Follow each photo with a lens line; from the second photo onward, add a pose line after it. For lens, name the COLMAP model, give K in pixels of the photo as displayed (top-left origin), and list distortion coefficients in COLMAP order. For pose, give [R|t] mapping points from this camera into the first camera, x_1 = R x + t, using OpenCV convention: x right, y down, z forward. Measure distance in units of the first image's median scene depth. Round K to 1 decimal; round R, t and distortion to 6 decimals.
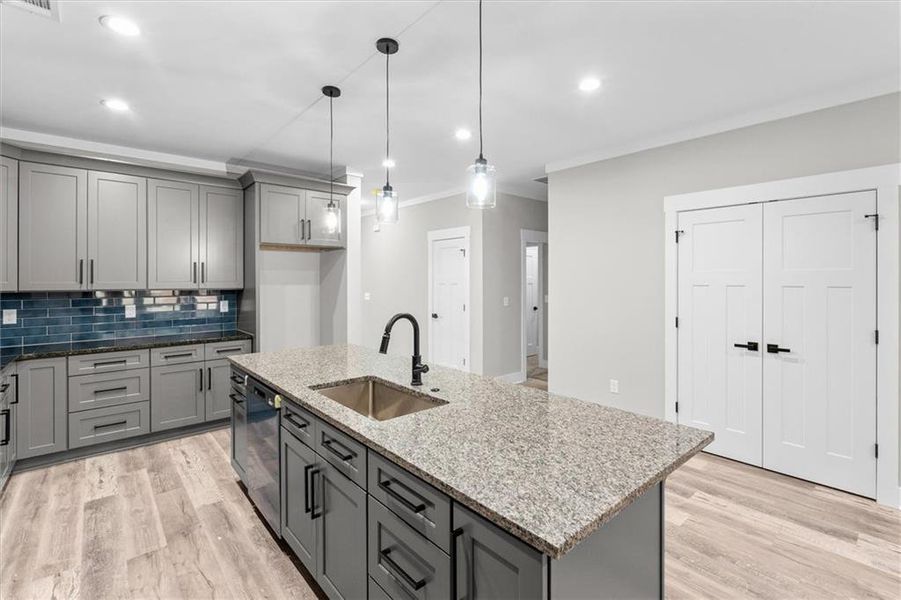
lens RADIAL K [[415.3, 0, 450.5], [0, 415.3, 300.0], [0, 0, 1]] dist [0.000088, 0.000079]
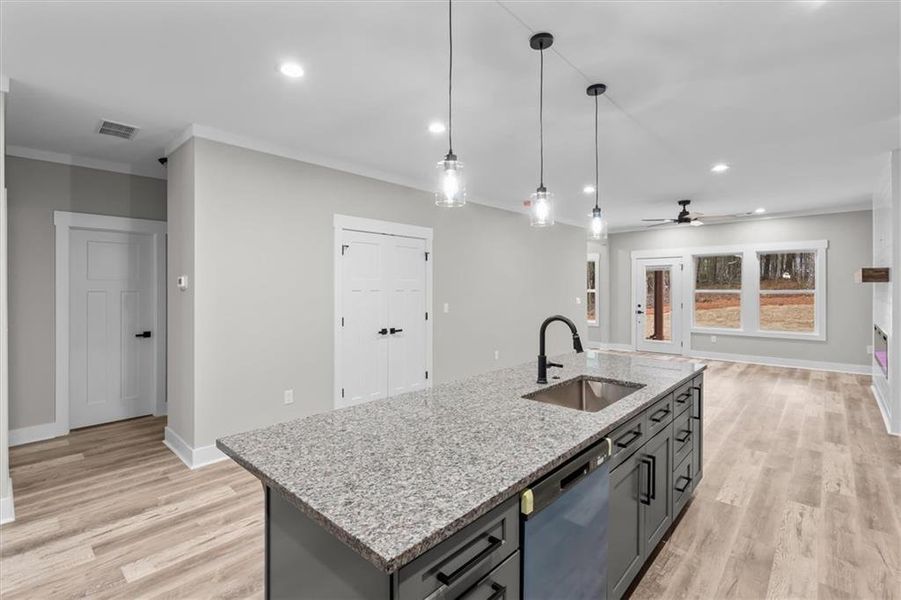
lens RADIAL K [[412.1, 0, 448.6], [0, 412.1, 290.0], [0, 0, 1]] dist [0.001664, 0.000537]
pose [[-0.093703, -0.006223, 0.995581, -0.873790], [0.048998, 0.998740, 0.010854, -0.046116], [-0.994394, 0.049799, -0.093280, 1.061870]]
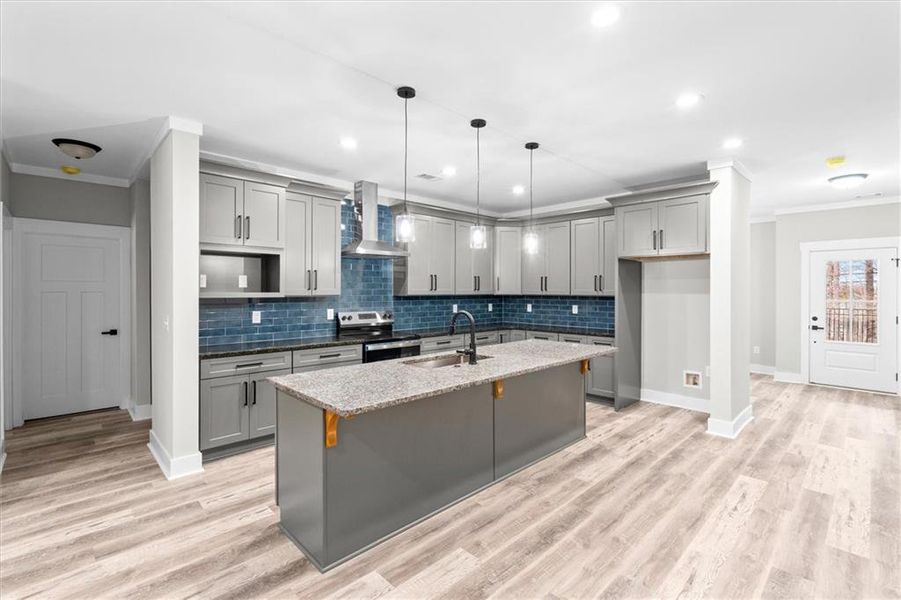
lens RADIAL K [[409.2, 0, 450.4], [0, 409.2, 287.3], [0, 0, 1]] dist [-0.002319, 0.000019]
pose [[0.038106, -0.003746, -0.999267, 1.011789], [-0.052912, 0.998583, -0.005762, -0.032572], [0.997872, 0.053093, 0.037854, 0.690659]]
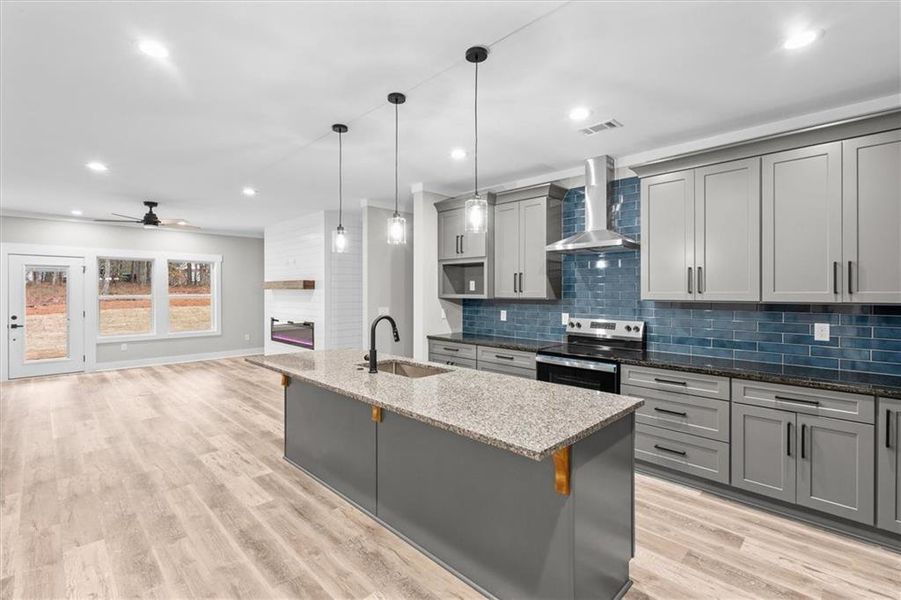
lens RADIAL K [[409.2, 0, 450.4], [0, 409.2, 287.3], [0, 0, 1]] dist [-0.002319, 0.000019]
pose [[-0.998521, 0.000323, -0.054371, -0.195237], [-0.001695, 0.999311, 0.037071, -0.081983], [0.054345, 0.037108, -0.997832, 1.790546]]
